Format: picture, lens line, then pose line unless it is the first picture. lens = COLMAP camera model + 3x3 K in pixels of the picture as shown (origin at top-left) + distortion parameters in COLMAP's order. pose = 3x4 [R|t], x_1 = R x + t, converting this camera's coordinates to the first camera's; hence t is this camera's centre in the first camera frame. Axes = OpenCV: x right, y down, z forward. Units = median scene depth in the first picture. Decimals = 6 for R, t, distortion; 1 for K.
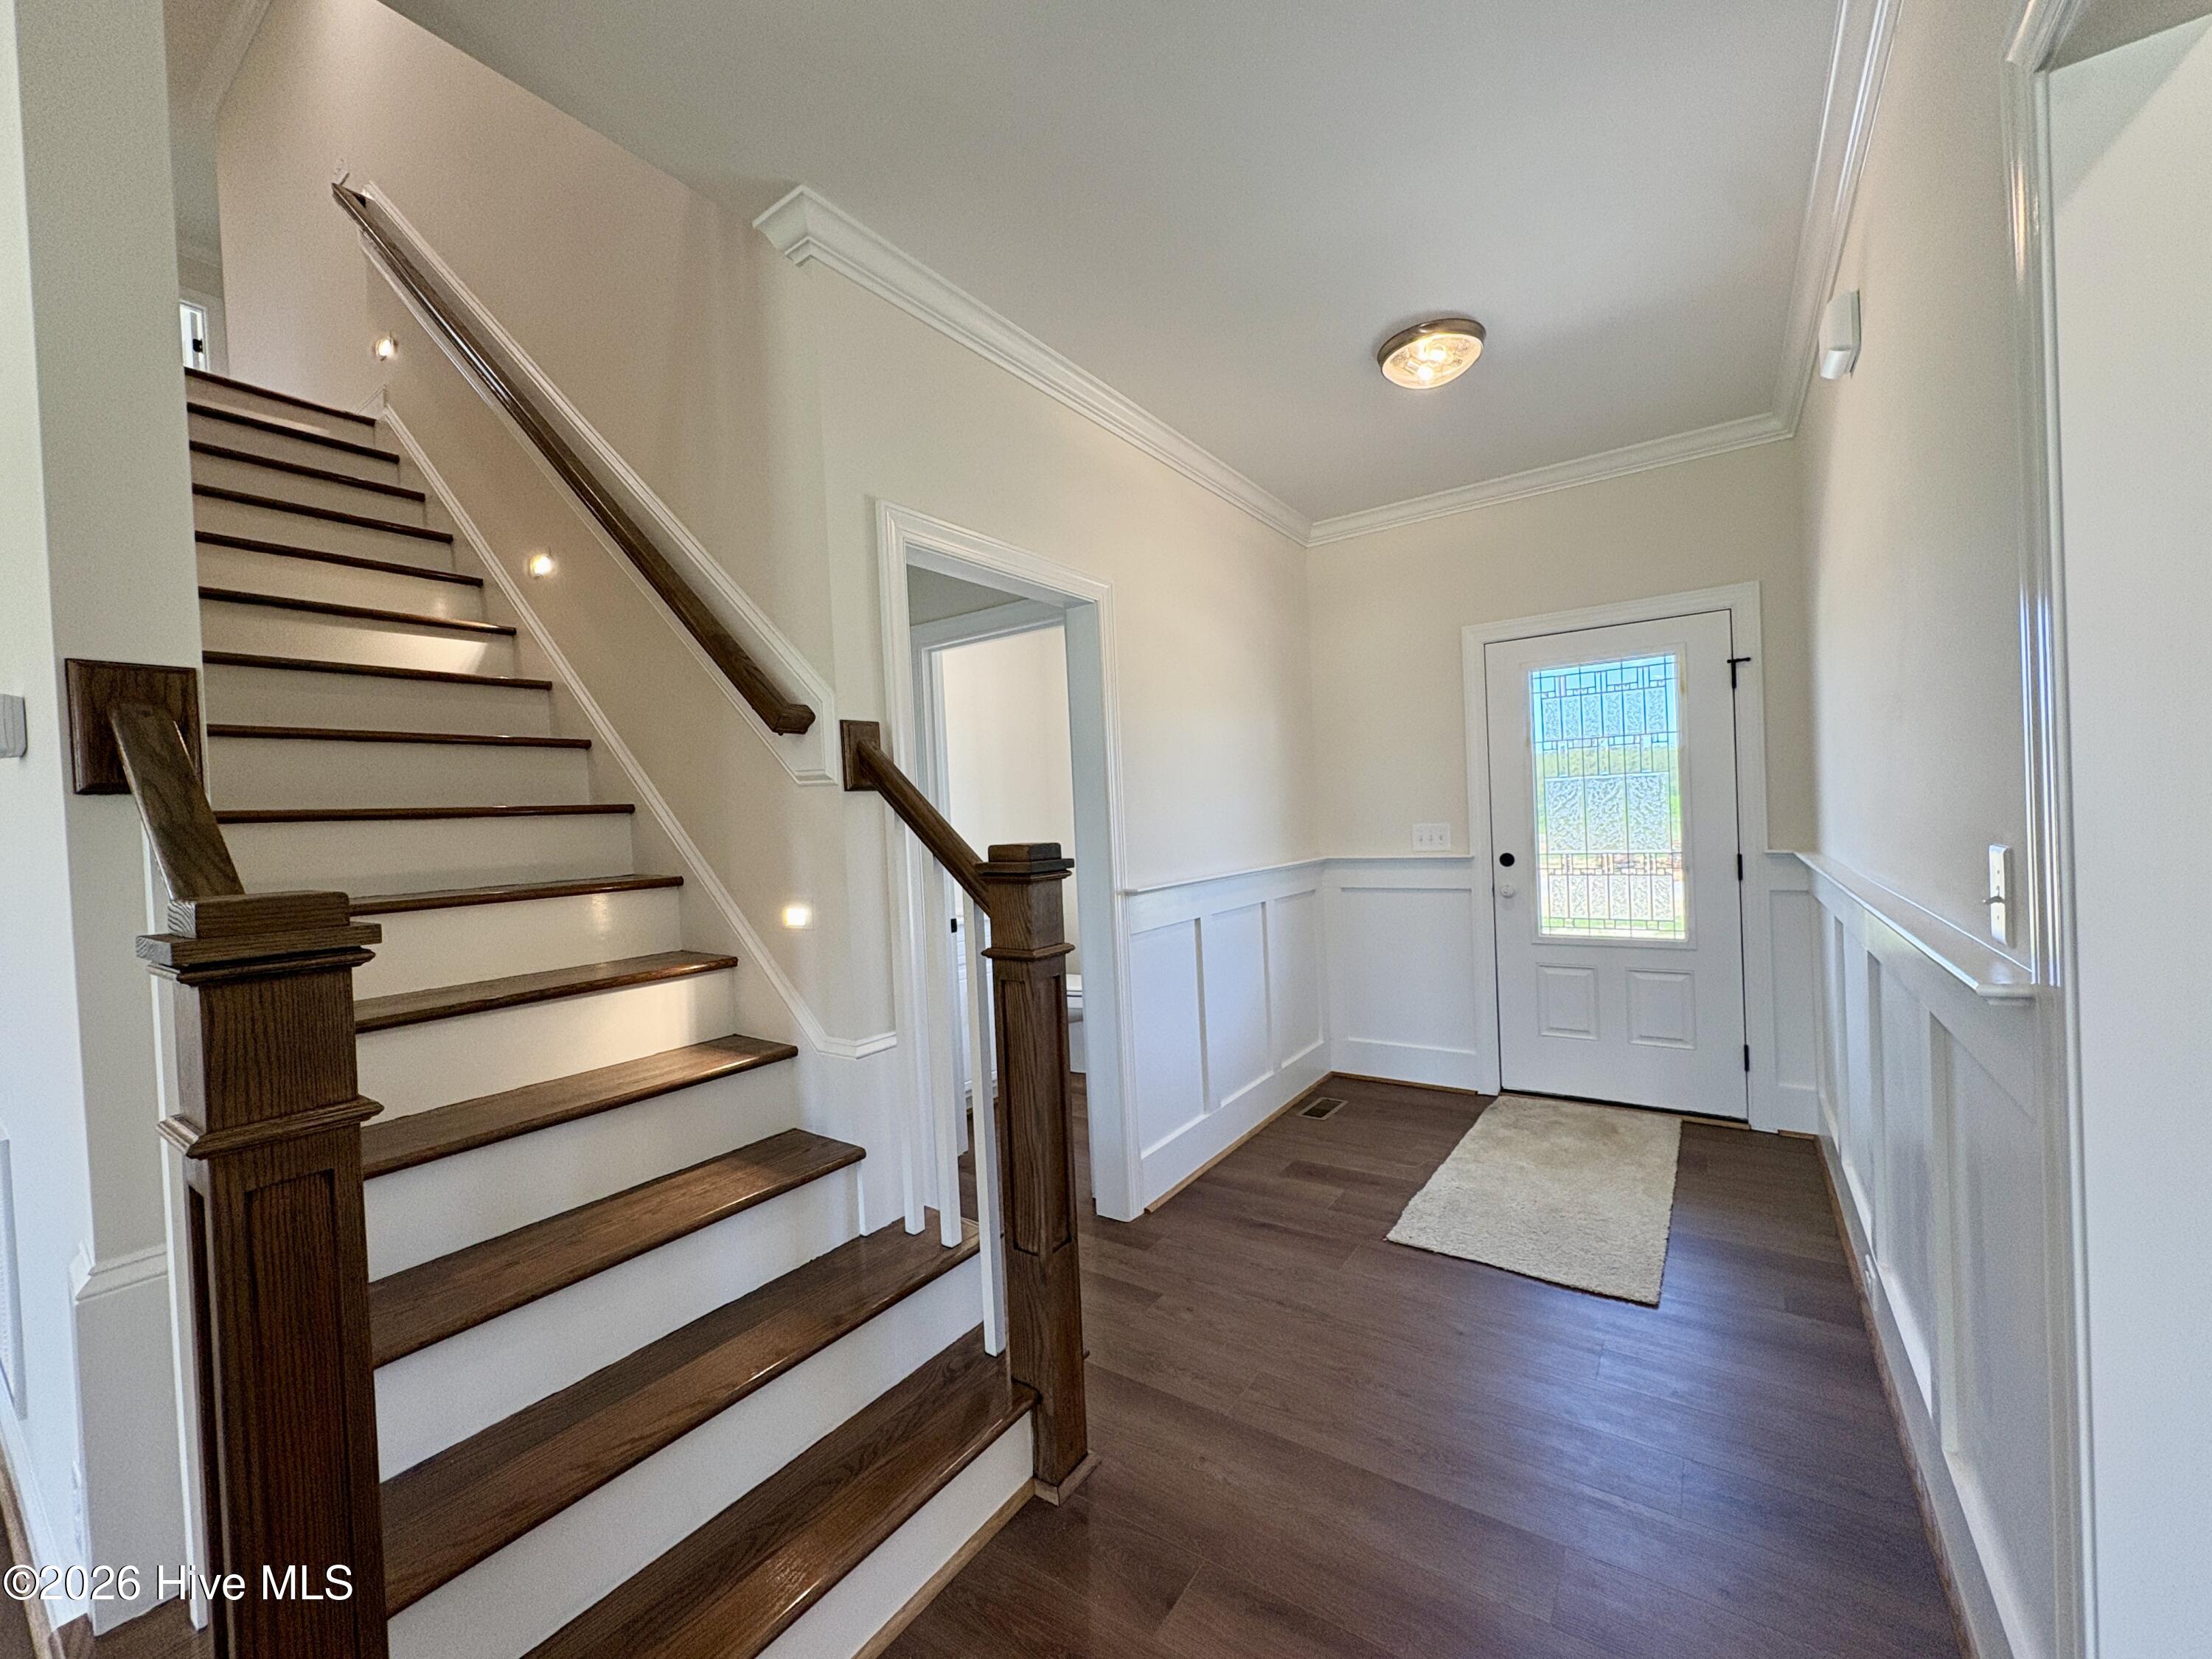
lens RADIAL K [[877.4, 0, 1106.6], [0, 877.4, 830.2], [0, 0, 1]] dist [0.000448, 0.000454]
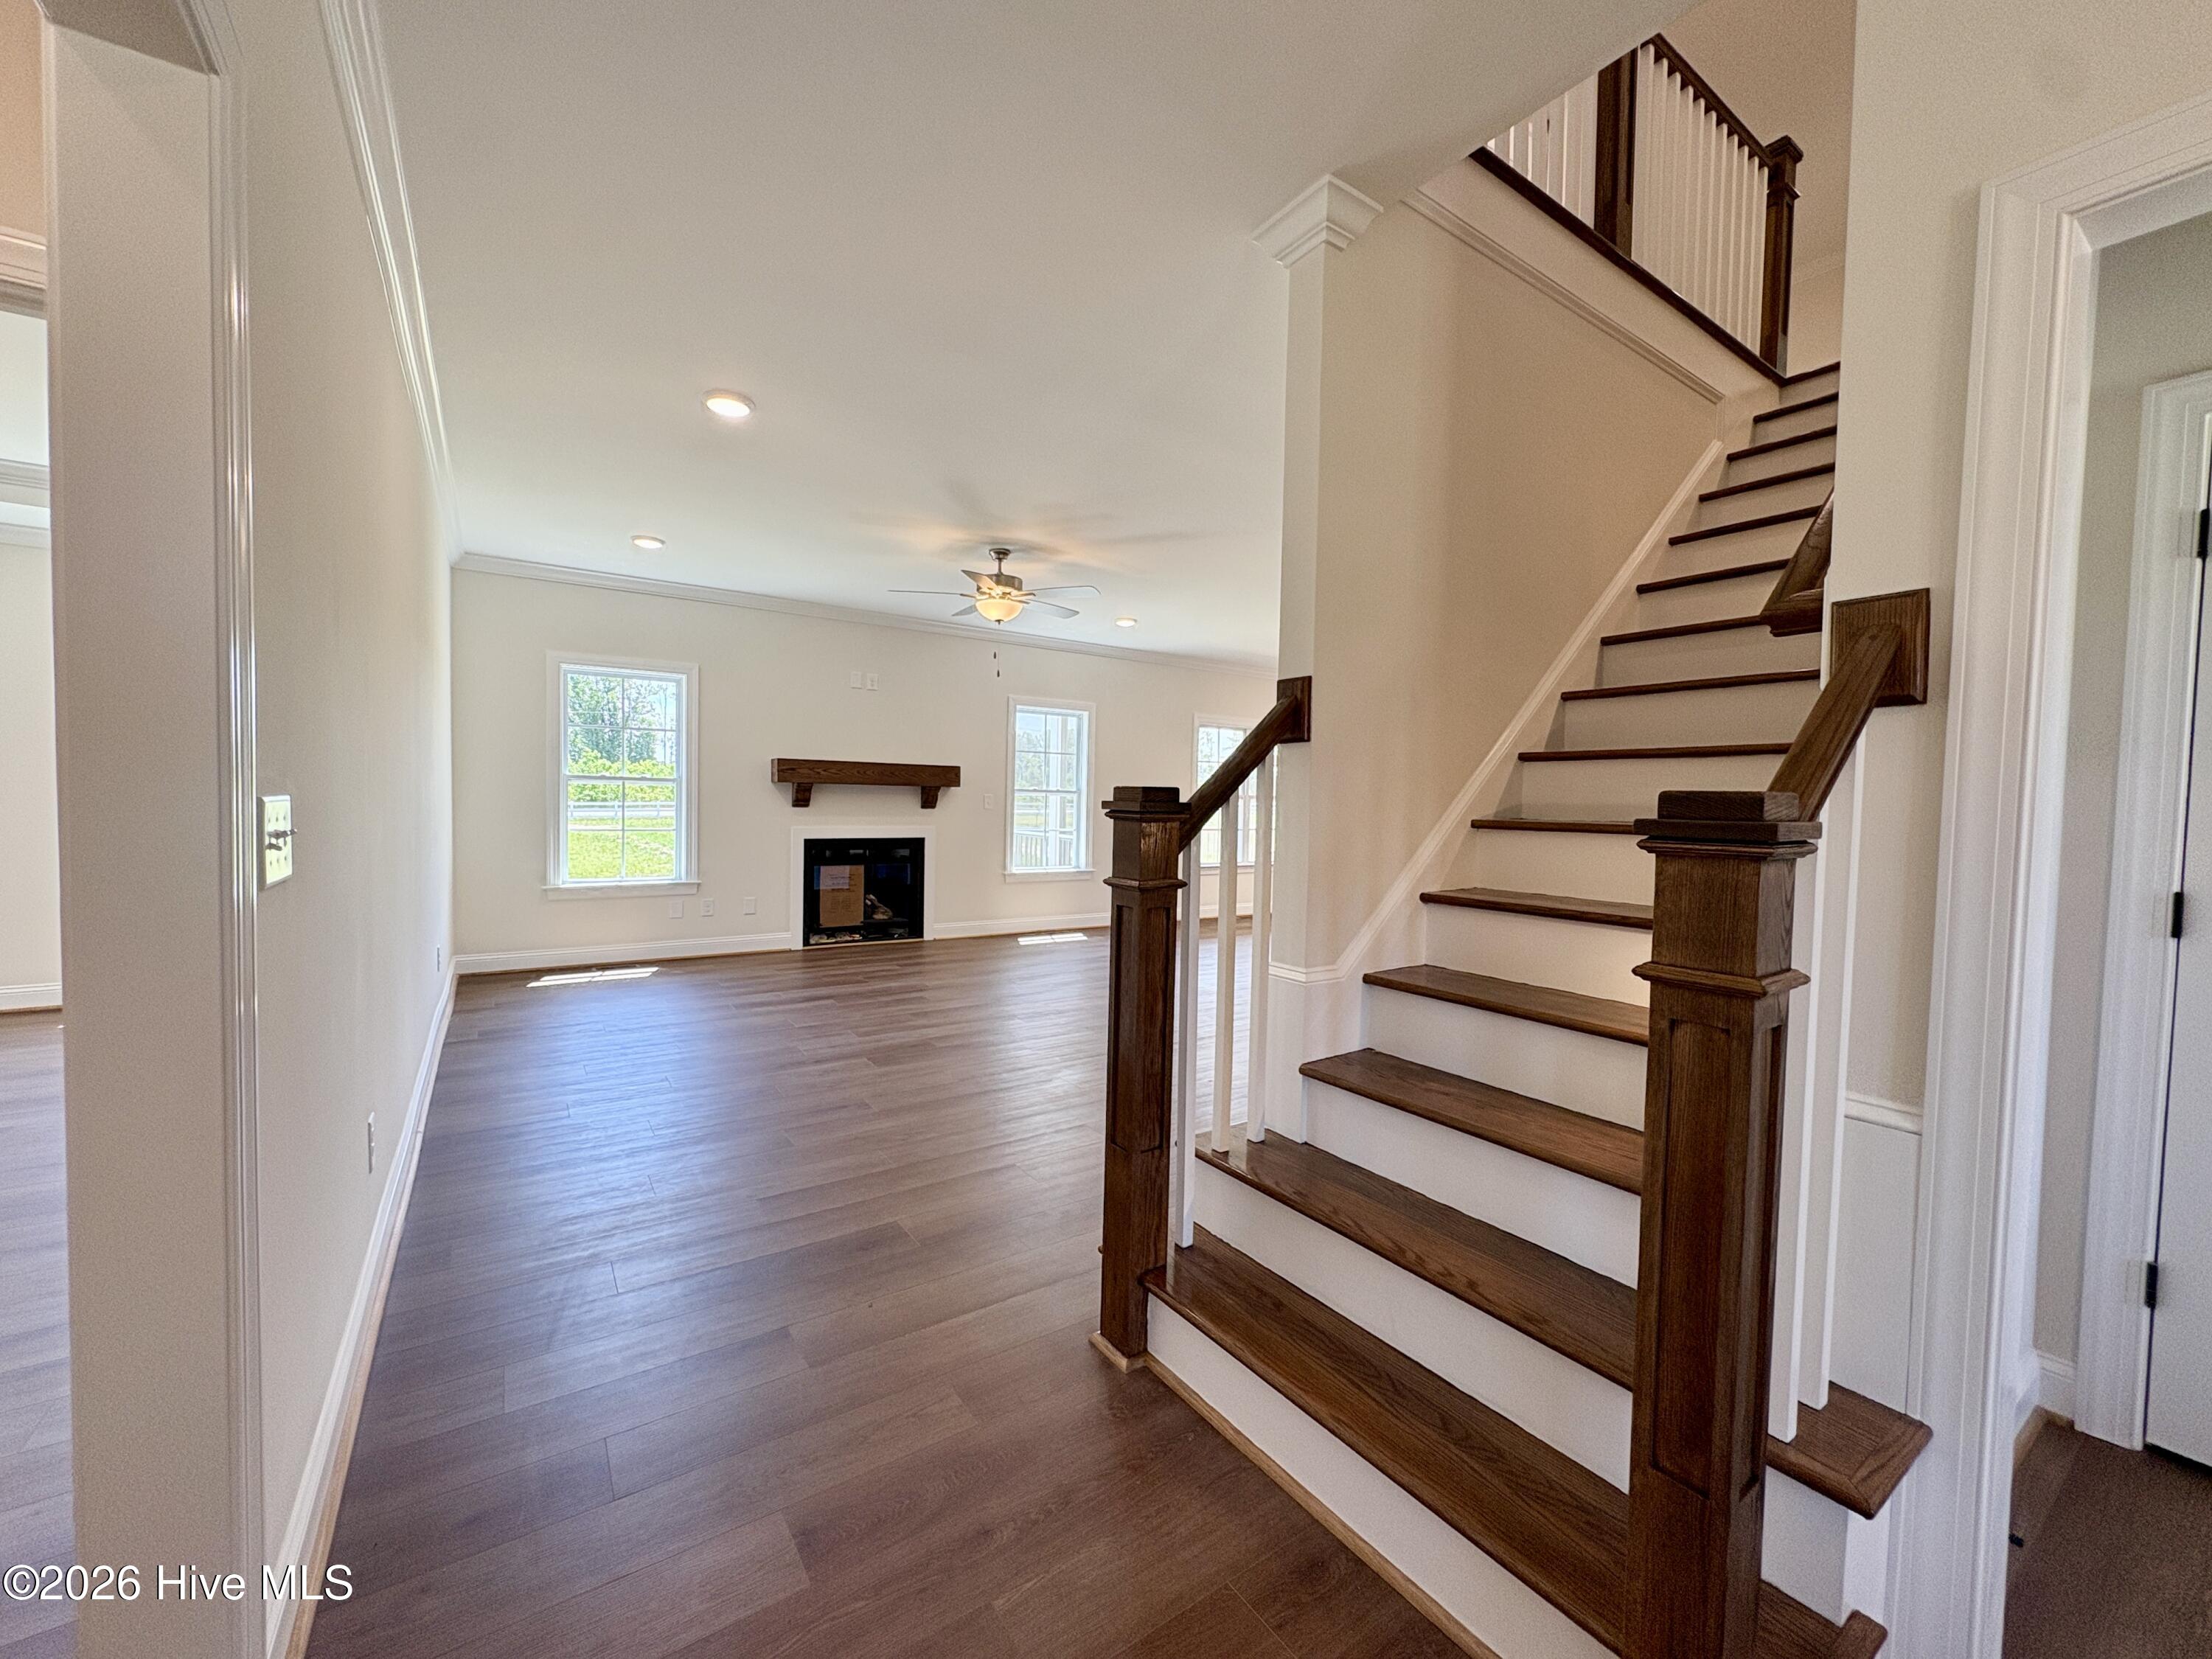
lens RADIAL K [[877.4, 0, 1106.6], [0, 877.4, 830.2], [0, 0, 1]] dist [0.000448, 0.000454]
pose [[-0.354408, 0.072551, -0.932272, 0.461441], [-0.015757, 0.996381, 0.083530, -0.001089], [0.934958, 0.044293, -0.351982, 0.638975]]
